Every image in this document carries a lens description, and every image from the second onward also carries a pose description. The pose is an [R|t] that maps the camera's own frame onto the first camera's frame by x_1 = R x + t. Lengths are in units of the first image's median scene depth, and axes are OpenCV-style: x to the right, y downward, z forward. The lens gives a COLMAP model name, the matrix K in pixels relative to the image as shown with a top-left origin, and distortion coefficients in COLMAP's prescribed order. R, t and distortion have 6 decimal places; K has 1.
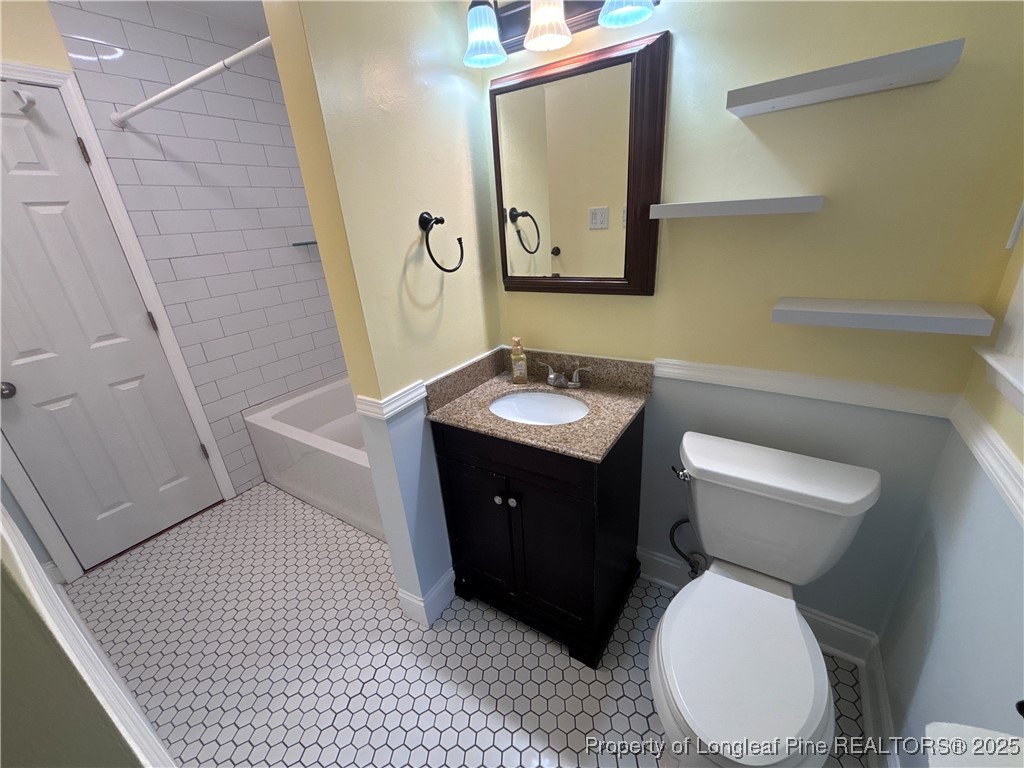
lens RADIAL K [[416.2, 0, 512.0], [0, 416.2, 384.0], [0, 0, 1]] dist [-0.008987, -0.000123]
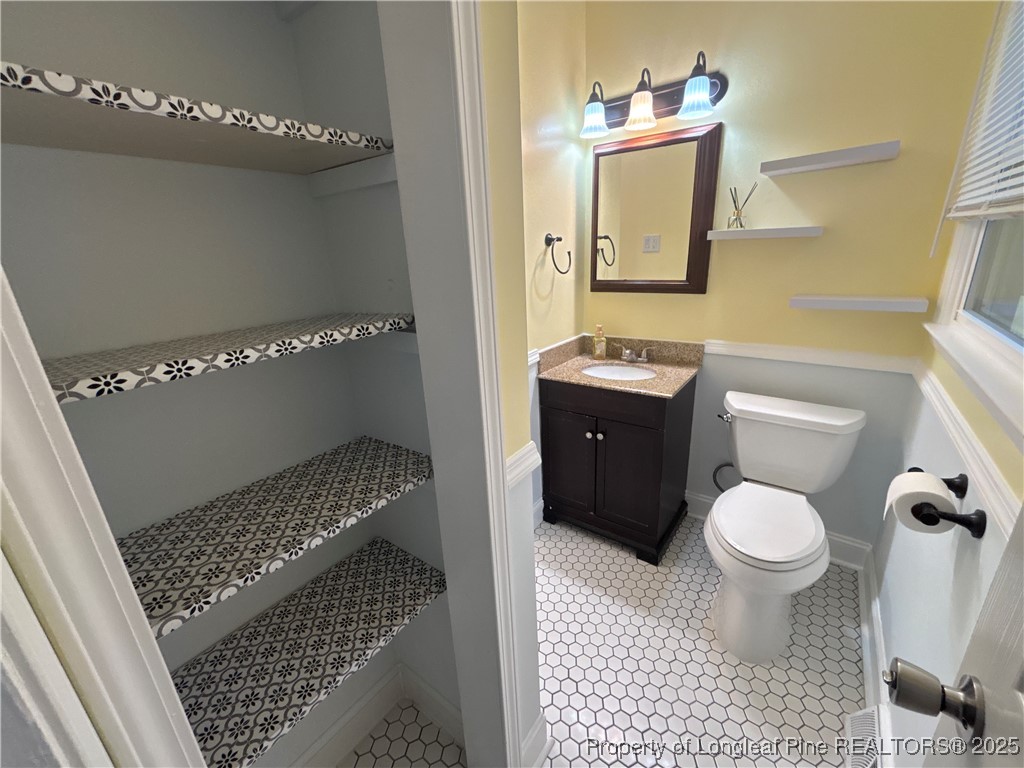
lens RADIAL K [[418.5, 0, 506.5], [0, 418.5, 382.9], [0, 0, 1]] dist [0.000570, -0.013608]
pose [[0.996956, 0.040191, -0.066811, -0.220120], [-0.044355, 0.997086, -0.062061, 0.200006], [0.064122, 0.064836, 0.995834, -0.423626]]
